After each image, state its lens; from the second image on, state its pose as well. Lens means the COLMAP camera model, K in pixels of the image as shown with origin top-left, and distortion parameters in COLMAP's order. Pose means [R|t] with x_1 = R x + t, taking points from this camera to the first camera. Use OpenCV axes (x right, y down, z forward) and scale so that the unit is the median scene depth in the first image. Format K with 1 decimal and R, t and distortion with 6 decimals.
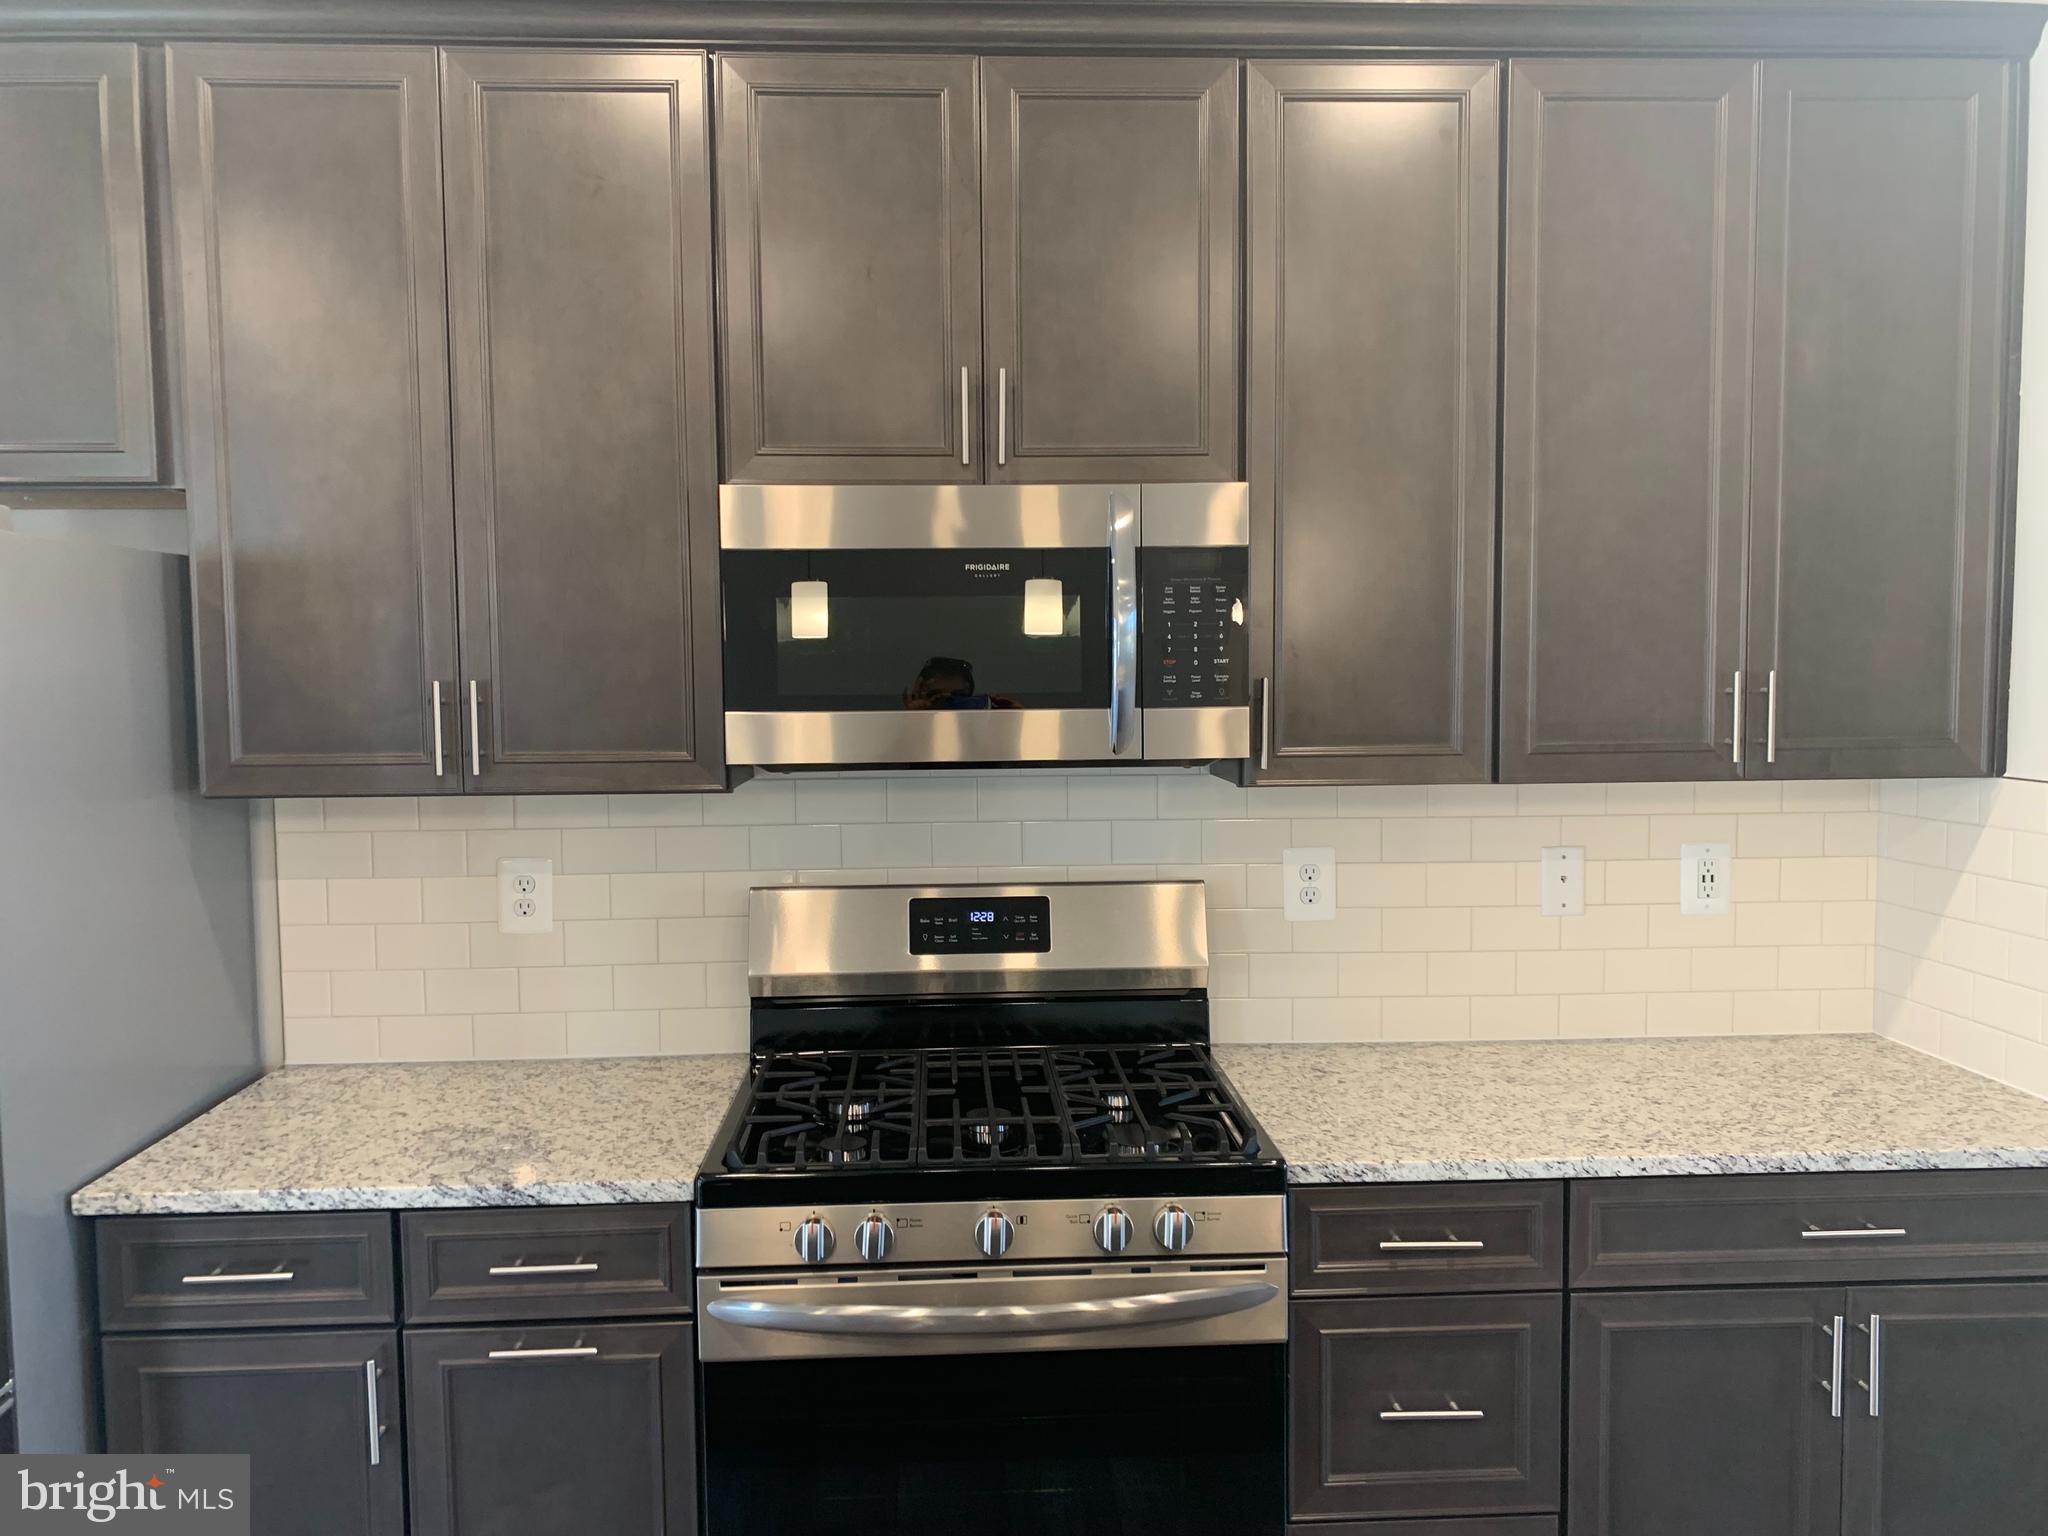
lens RADIAL K [[1556.4, 0, 1017.5], [0, 1556.4, 761.7], [0, 0, 1]] dist [0.048297, -0.064606]
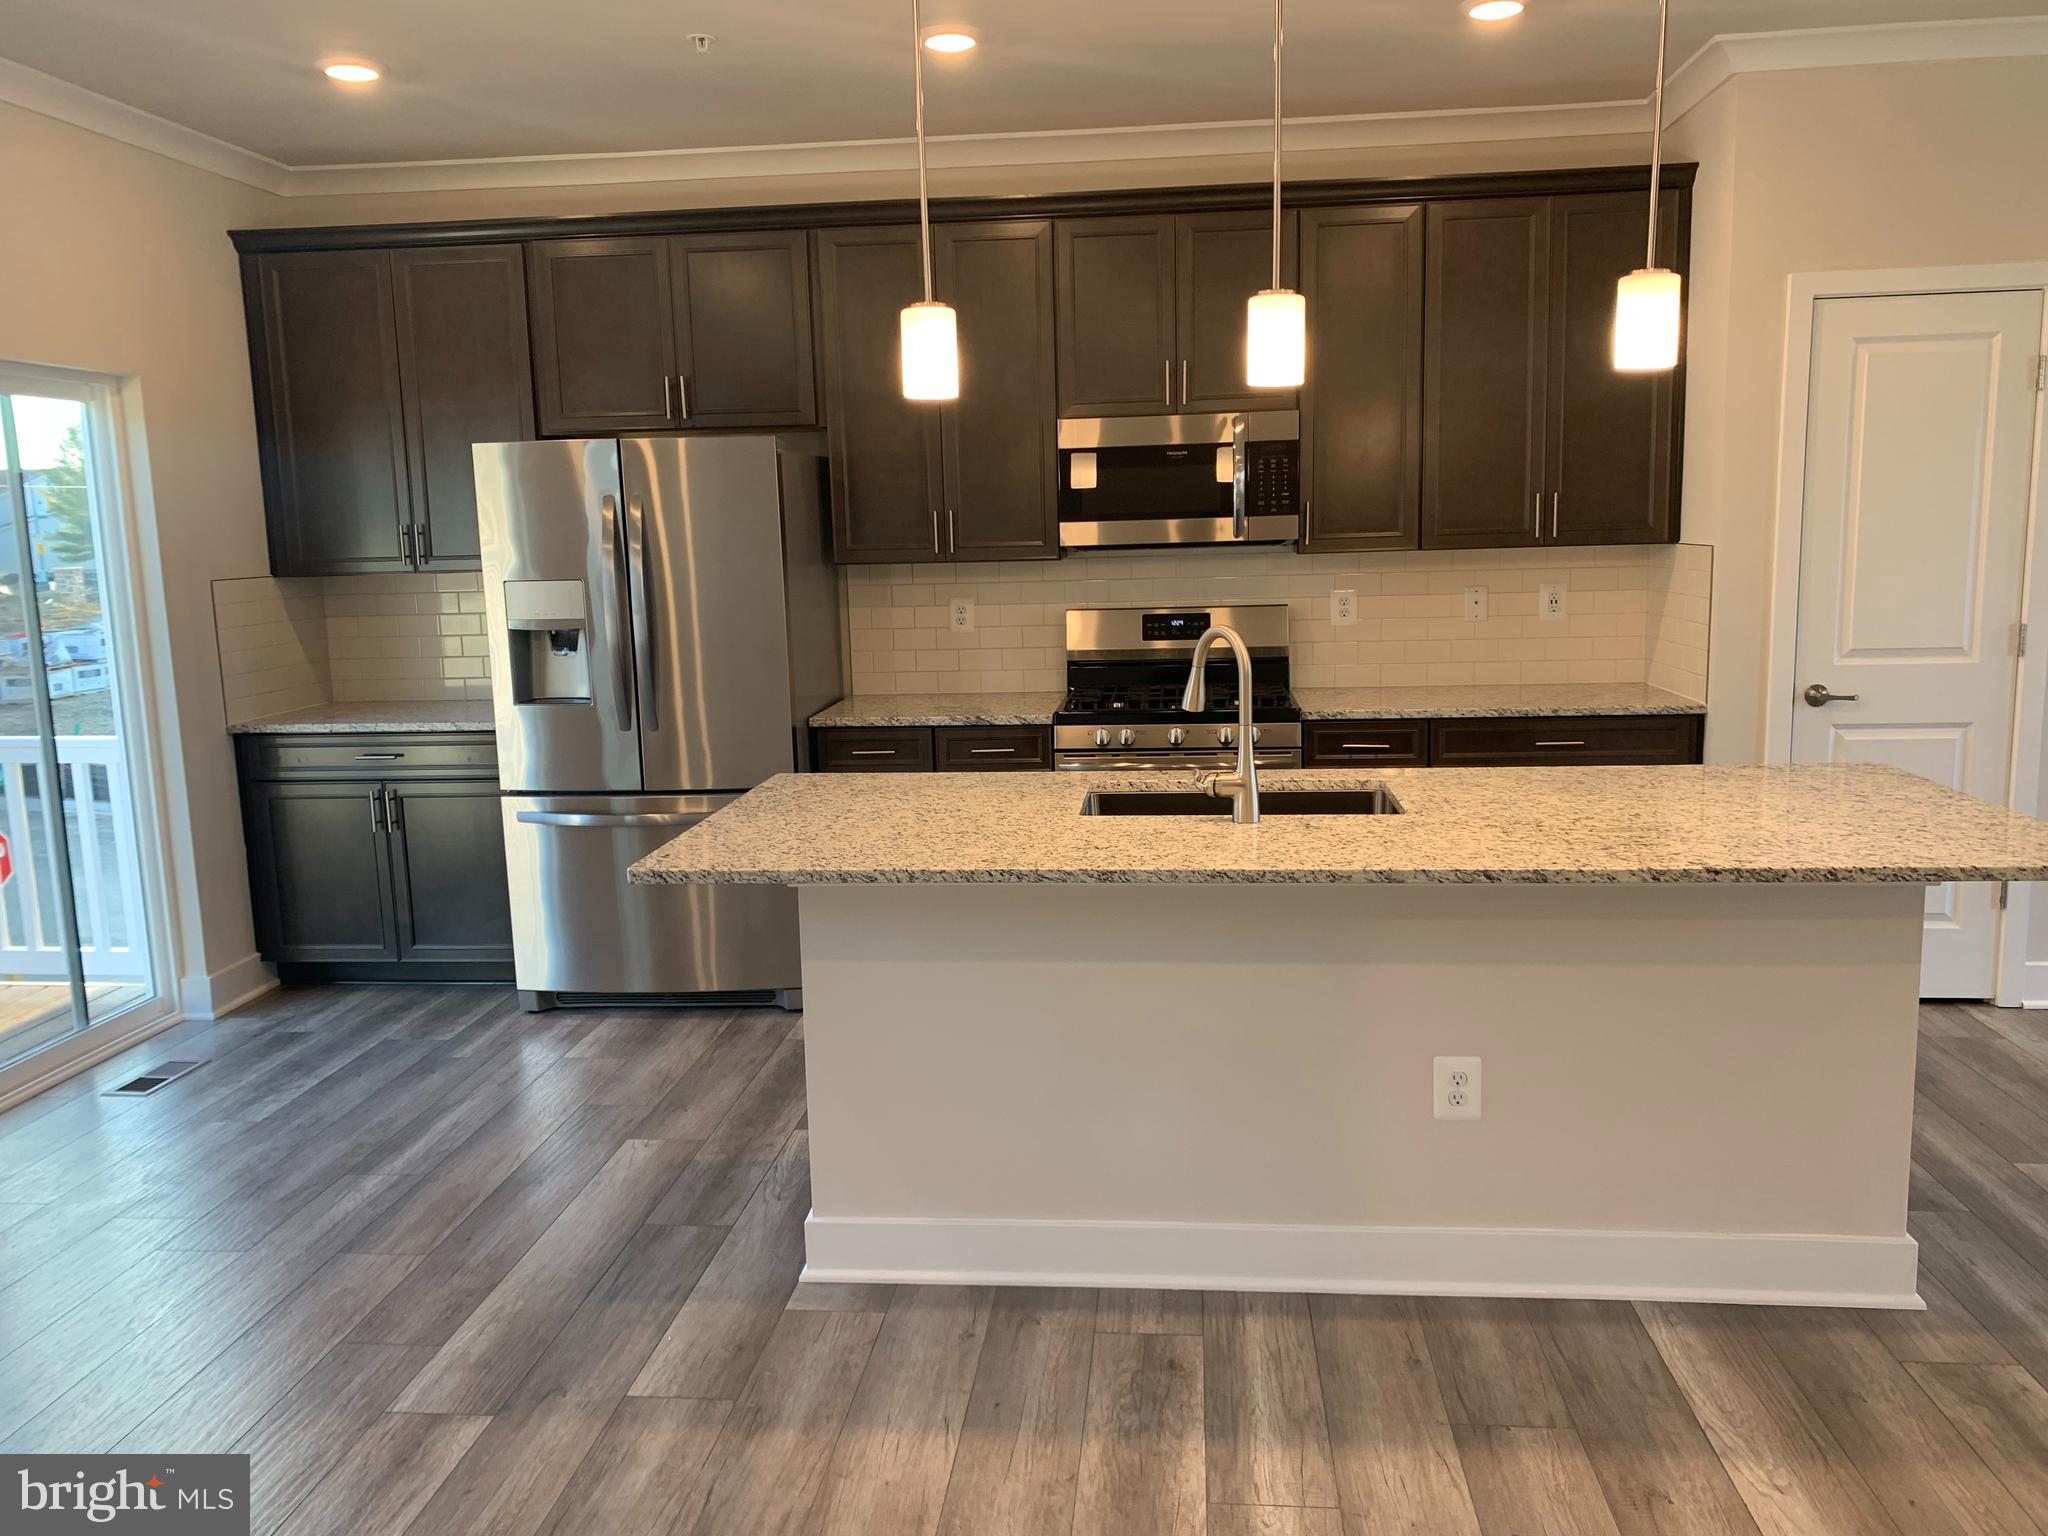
lens RADIAL K [[1556.4, 0, 1024.1], [0, 1556.4, 758.5], [0, 0, 1]] dist [0.048297, -0.064606]
pose [[0.988463, 0.004432, -0.151399, 0.101443], [0.009859, 0.995570, 0.093509, 0.094595], [0.151143, -0.093923, 0.984040, -1.224823]]
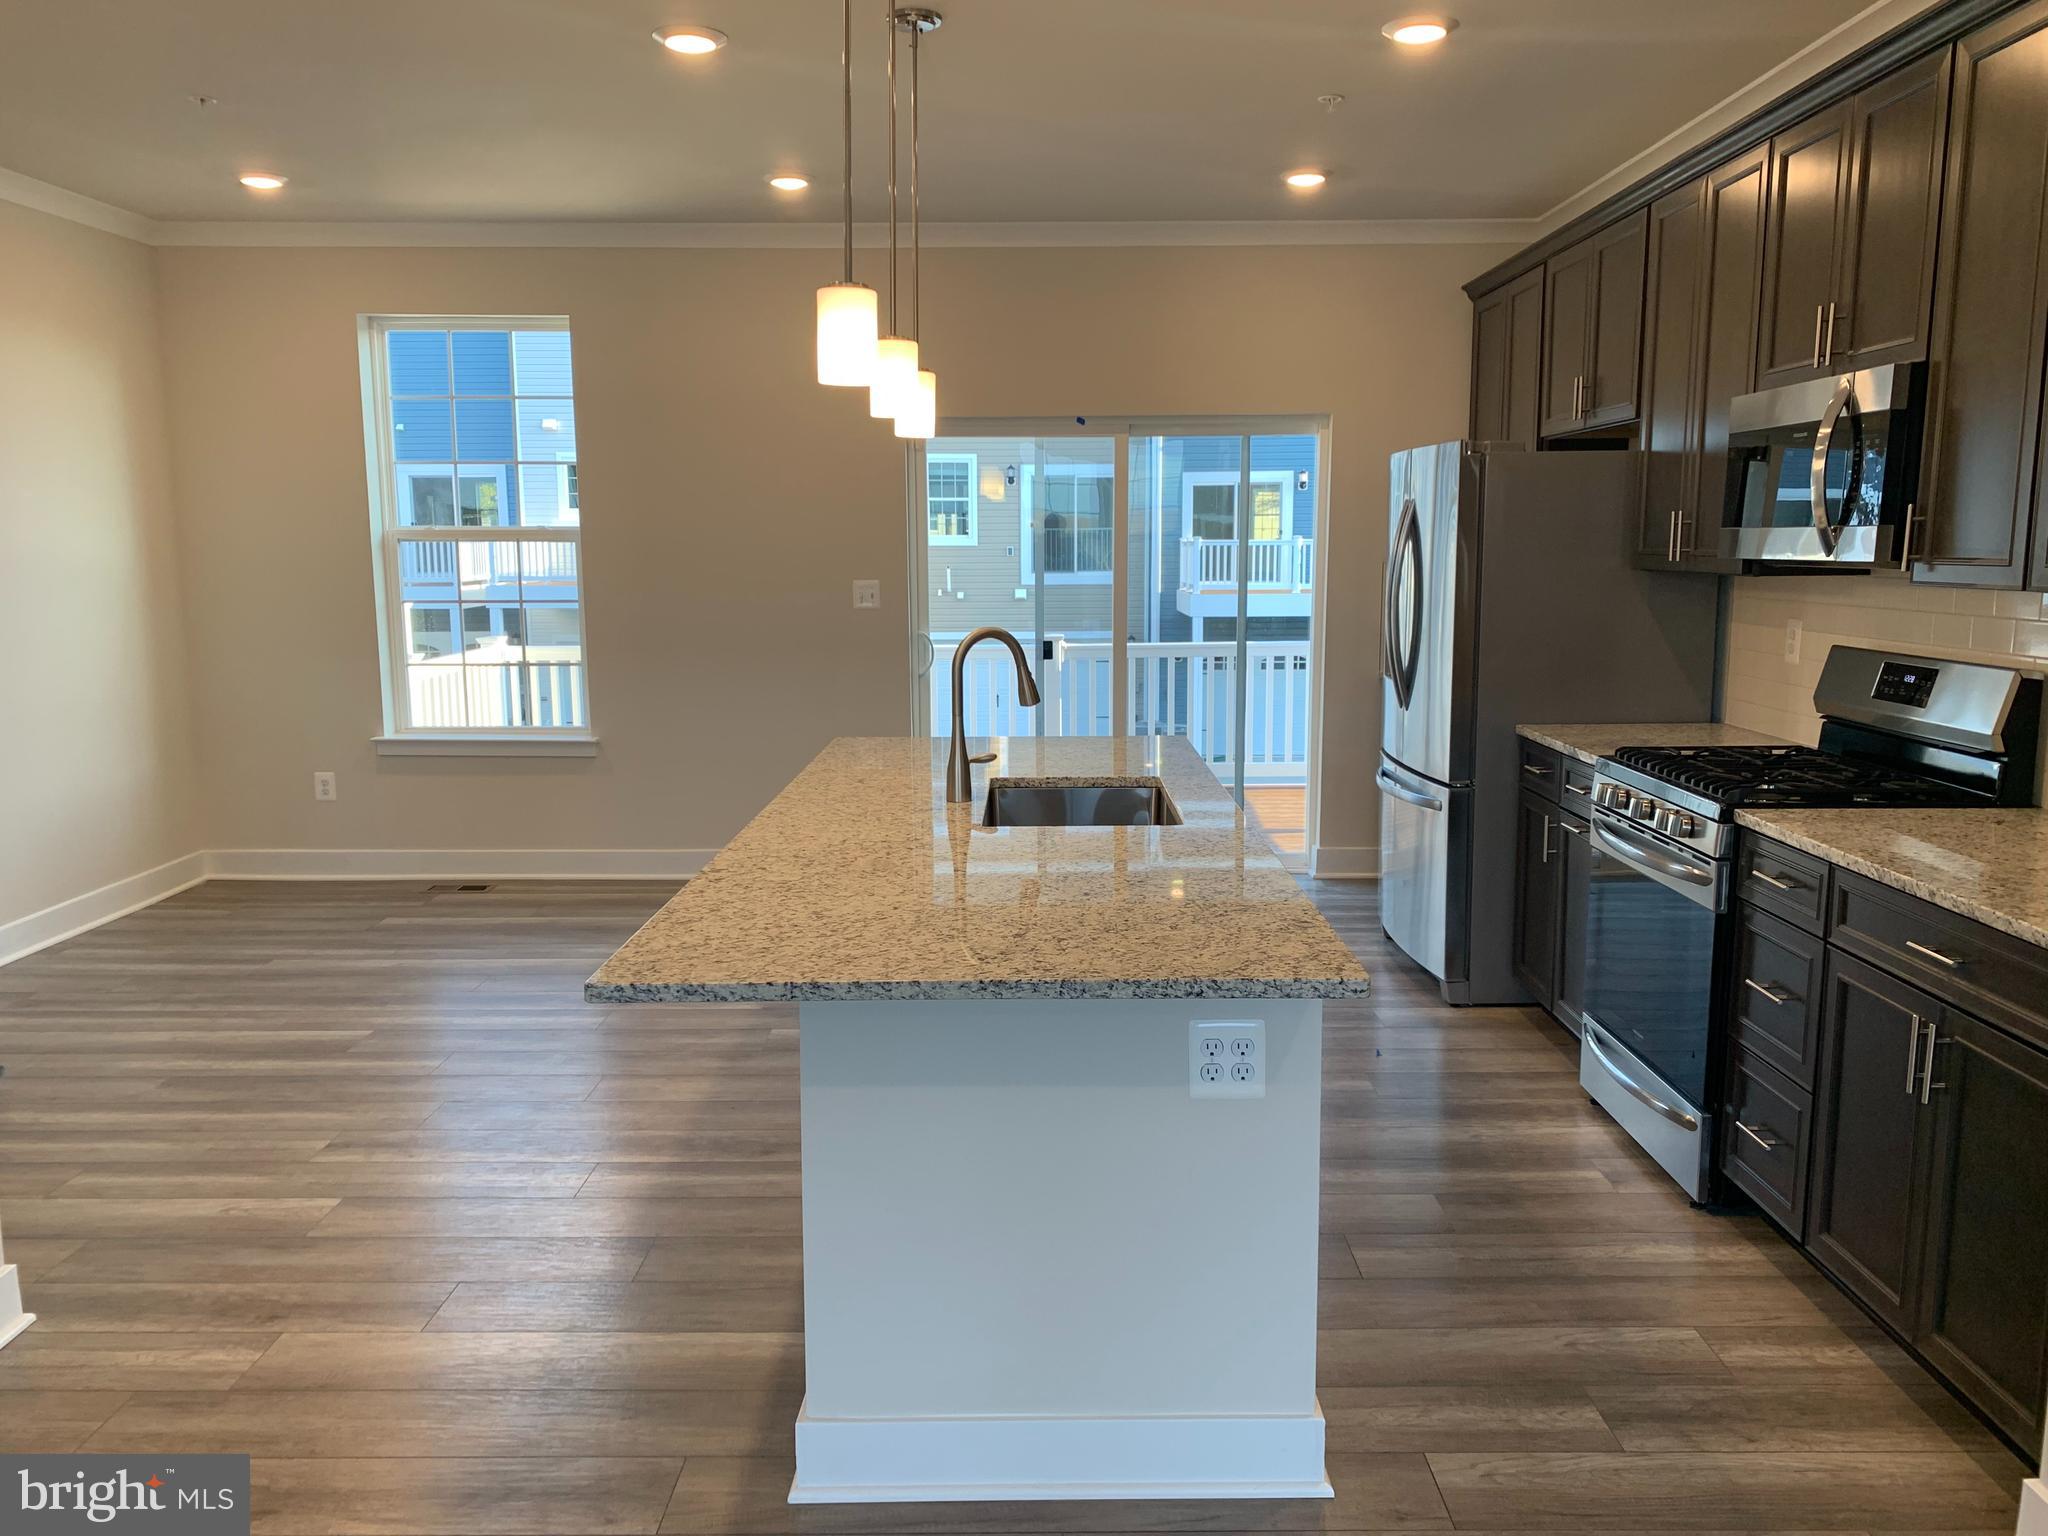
lens RADIAL K [[1556.4, 0, 1030.6], [0, 1556.4, 774.7], [0, 0, 1]] dist [0.048297, -0.064606]
pose [[-0.056385, 0.156071, -0.986135, 1.621420], [-0.055922, 0.985662, 0.159194, 0.003857], [0.996842, 0.064122, -0.046849, 0.310194]]
